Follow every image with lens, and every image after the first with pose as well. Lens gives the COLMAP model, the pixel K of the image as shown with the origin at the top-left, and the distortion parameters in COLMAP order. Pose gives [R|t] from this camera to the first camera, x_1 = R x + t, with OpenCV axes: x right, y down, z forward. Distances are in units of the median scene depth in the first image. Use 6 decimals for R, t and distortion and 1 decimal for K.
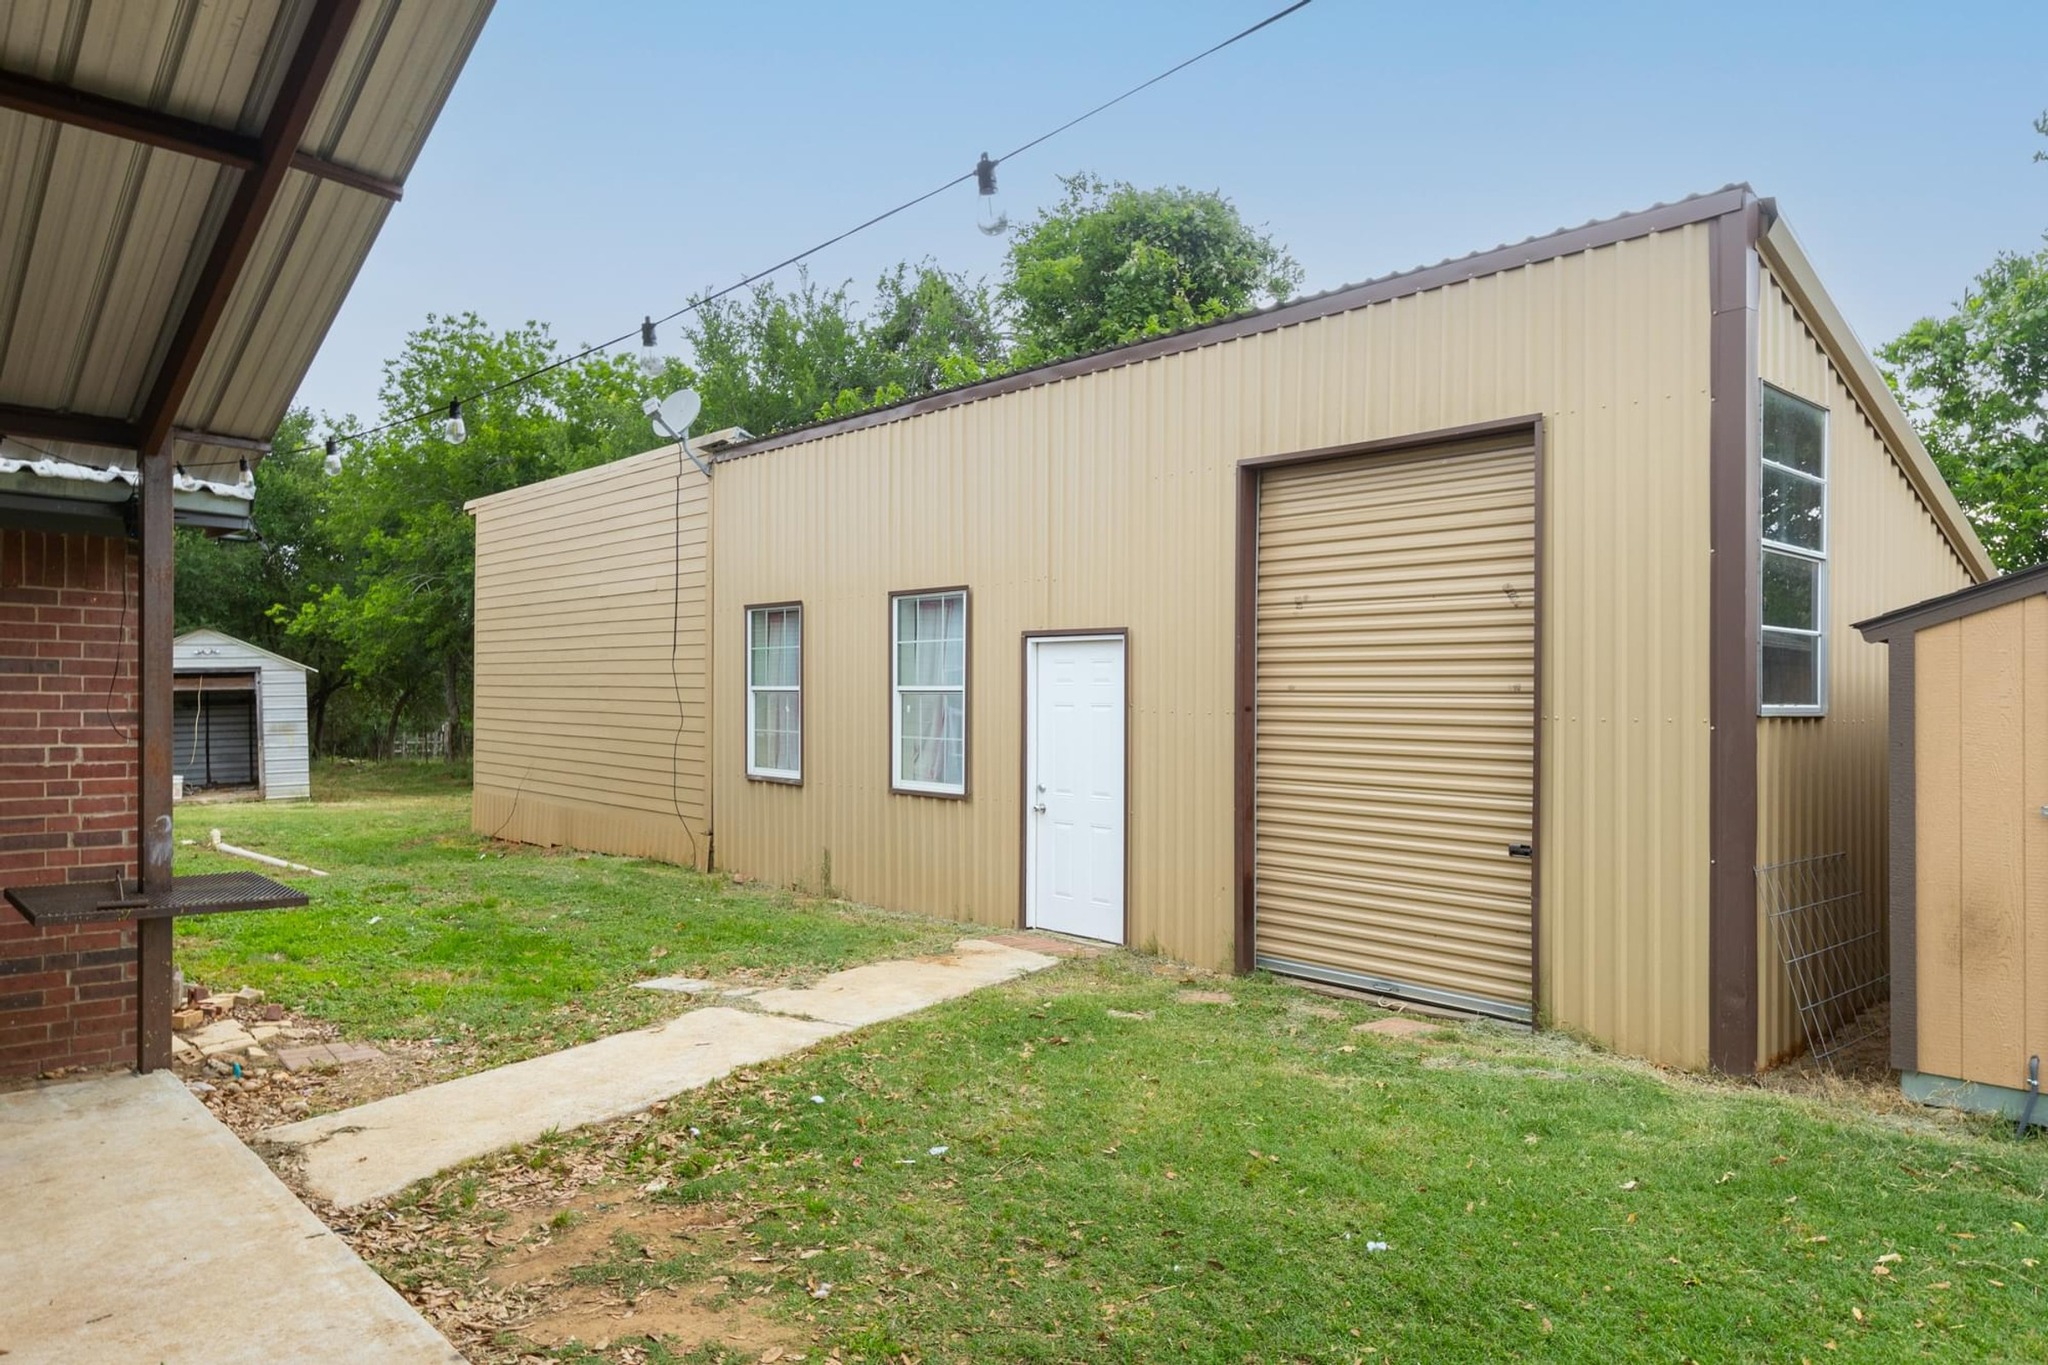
lens RADIAL K [[1363.9, 0, 1022.6], [0, 1363.9, 691.7], [0, 0, 1]] dist [-0.002547, 0.000772]
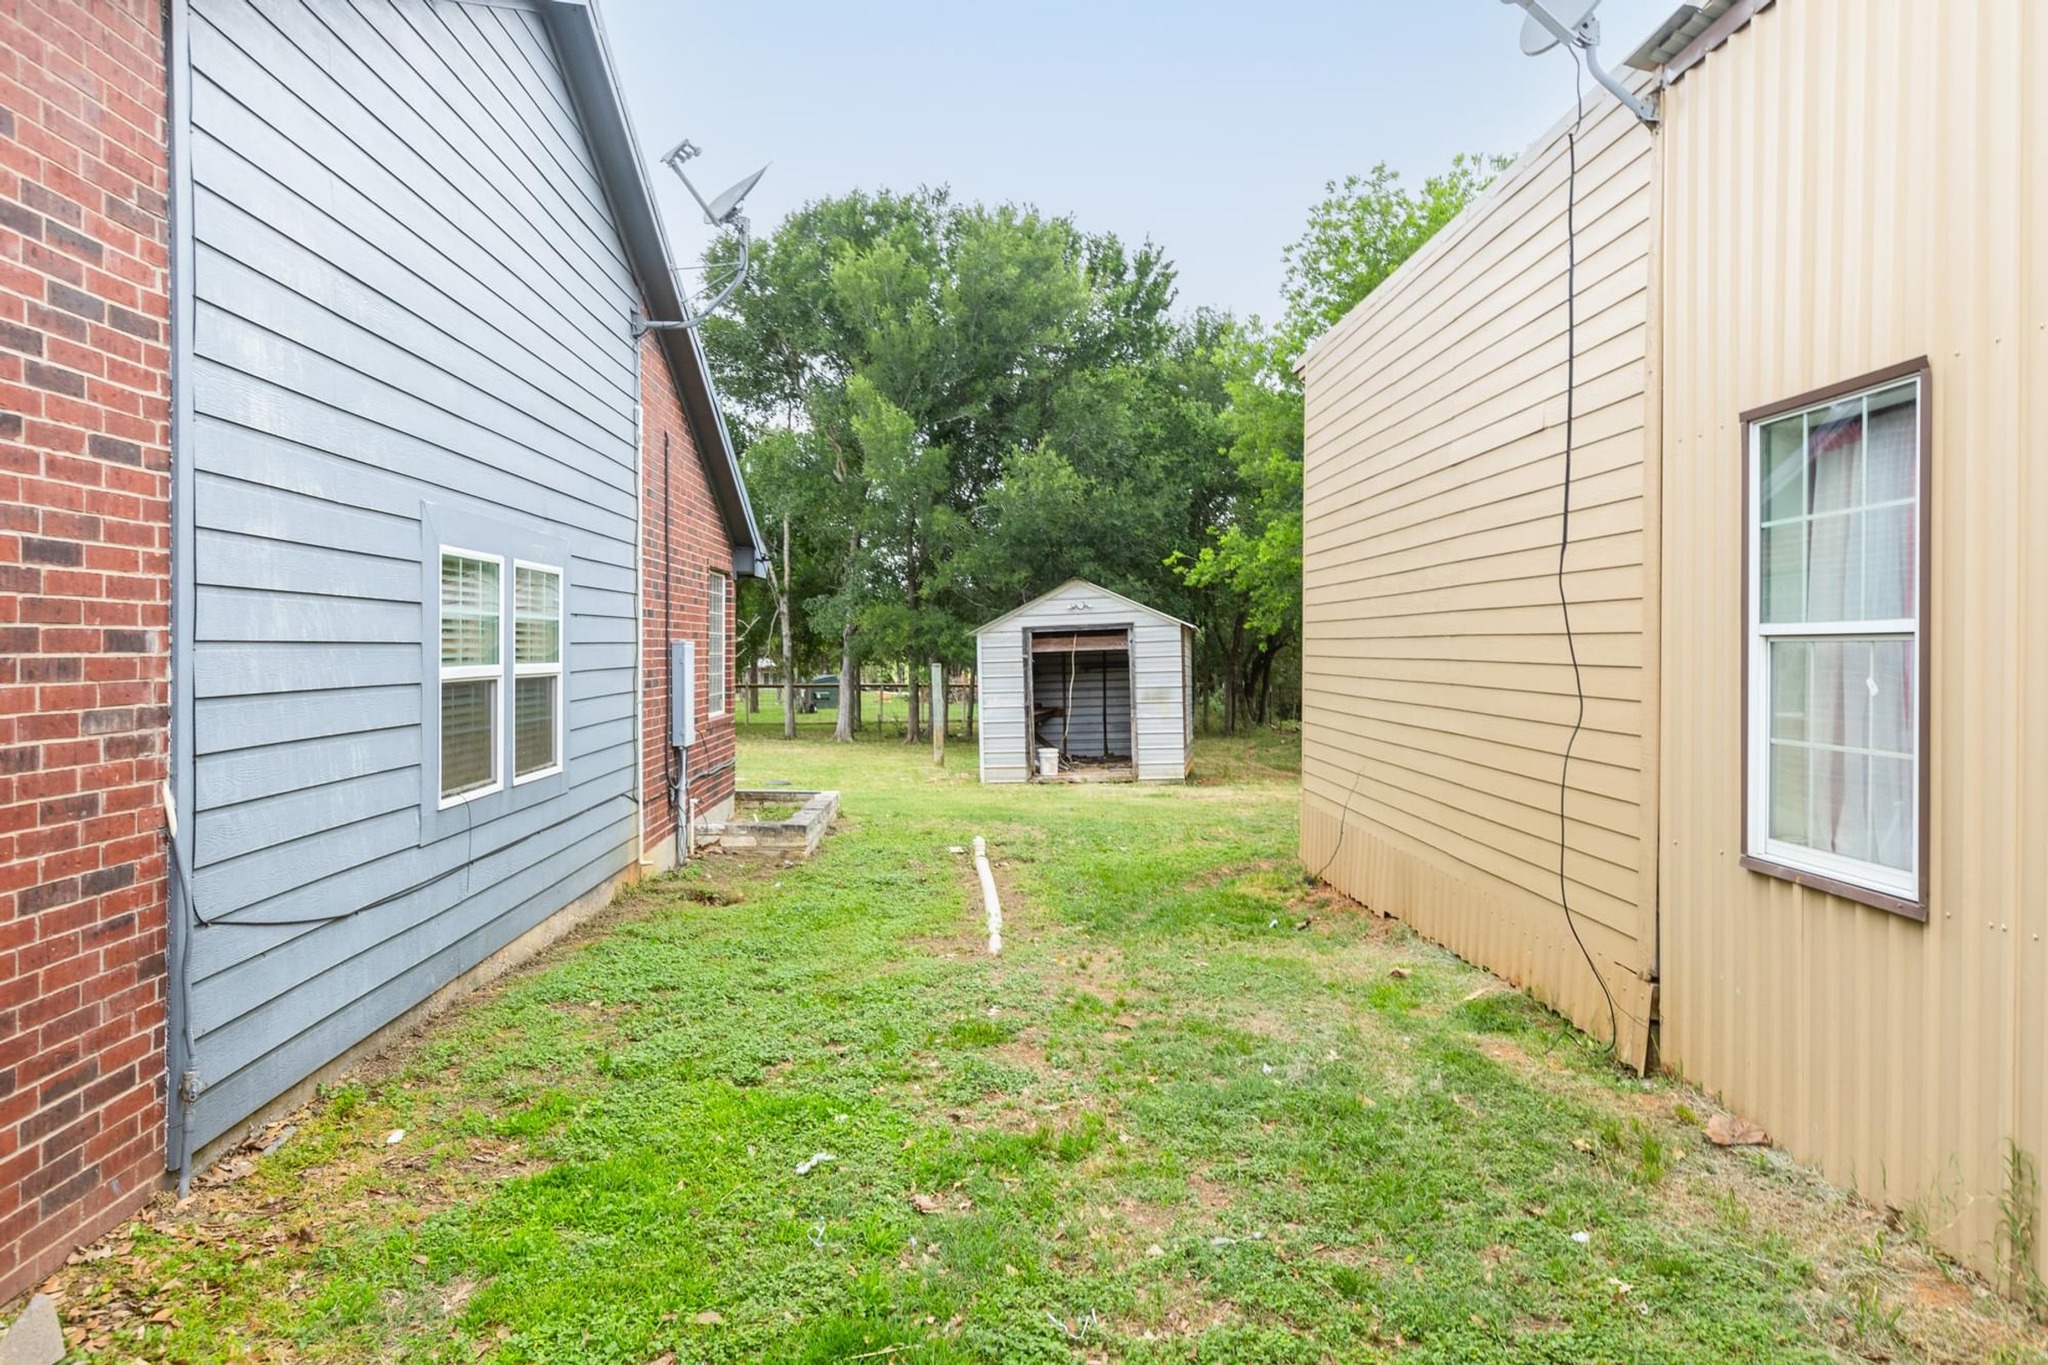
lens RADIAL K [[1363.9, 0, 1024.2], [0, 1363.9, 682.9], [0, 0, 1]] dist [-0.002547, 0.000772]
pose [[0.758073, 0.006935, -0.652133, -0.059644], [0.008193, 0.999763, 0.020157, 0.001680], [0.652119, -0.020623, 0.757836, 0.323985]]
